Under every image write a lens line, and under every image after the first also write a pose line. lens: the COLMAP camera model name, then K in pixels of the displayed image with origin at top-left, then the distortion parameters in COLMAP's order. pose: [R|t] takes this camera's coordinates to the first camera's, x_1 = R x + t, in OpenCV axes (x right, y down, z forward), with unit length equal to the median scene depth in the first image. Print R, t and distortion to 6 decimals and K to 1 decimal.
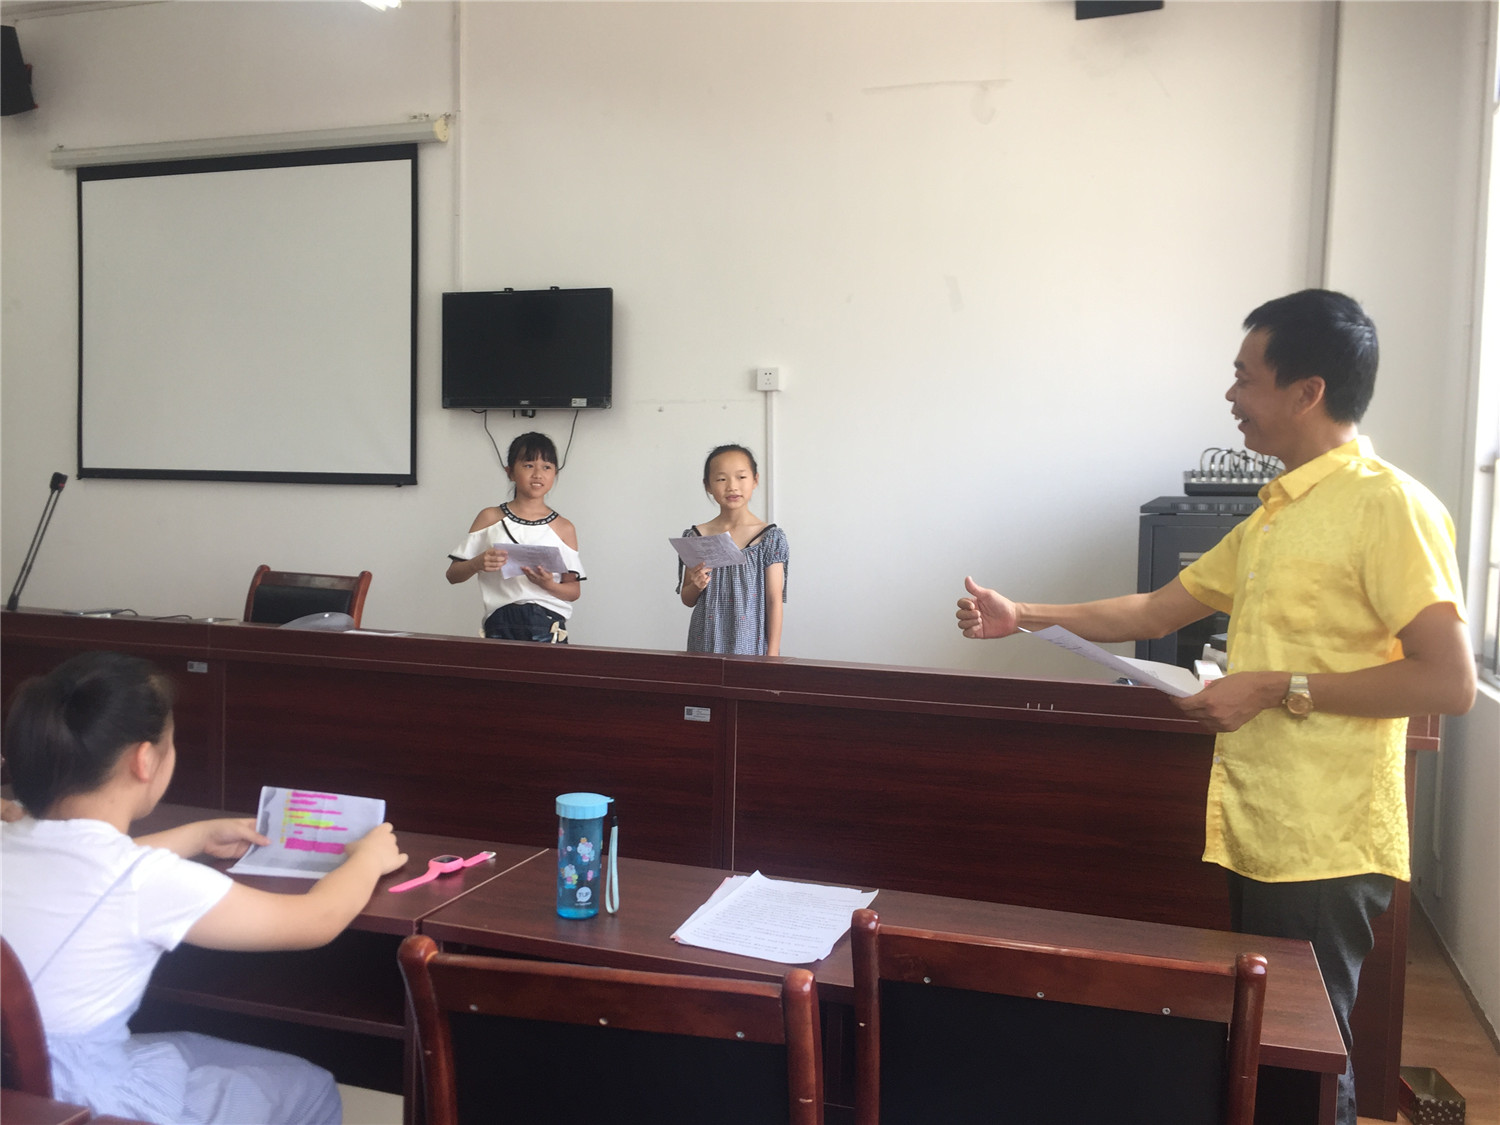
lens RADIAL K [[1271.4, 0, 750.0], [0, 1271.4, 562.5], [0, 0, 1]] dist [0.092040, -0.169937]
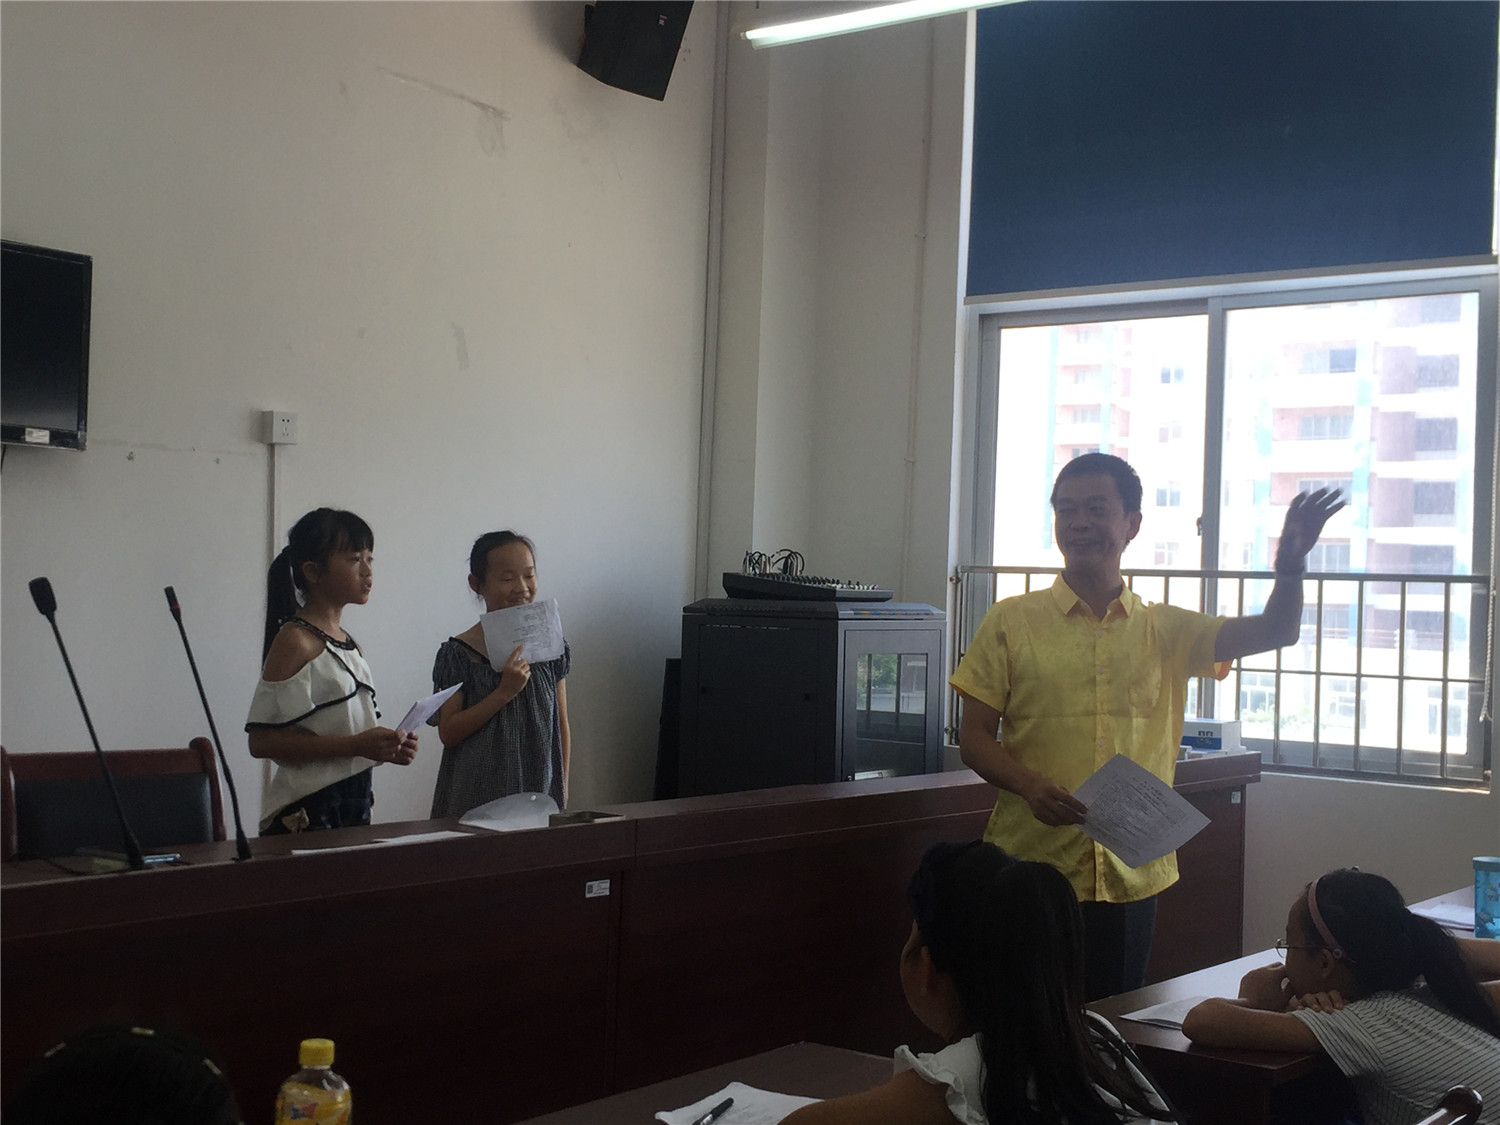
lens RADIAL K [[1904.0, 0, 750.0], [0, 1904.0, 562.5], [0, 0, 1]] dist [-0.001868, -0.003027]
pose [[0.318324, 0.008637, 0.947943, -1.870509], [0.028095, 0.999433, -0.018541, -0.089105], [-0.947566, 0.032535, 0.317900, 0.880637]]
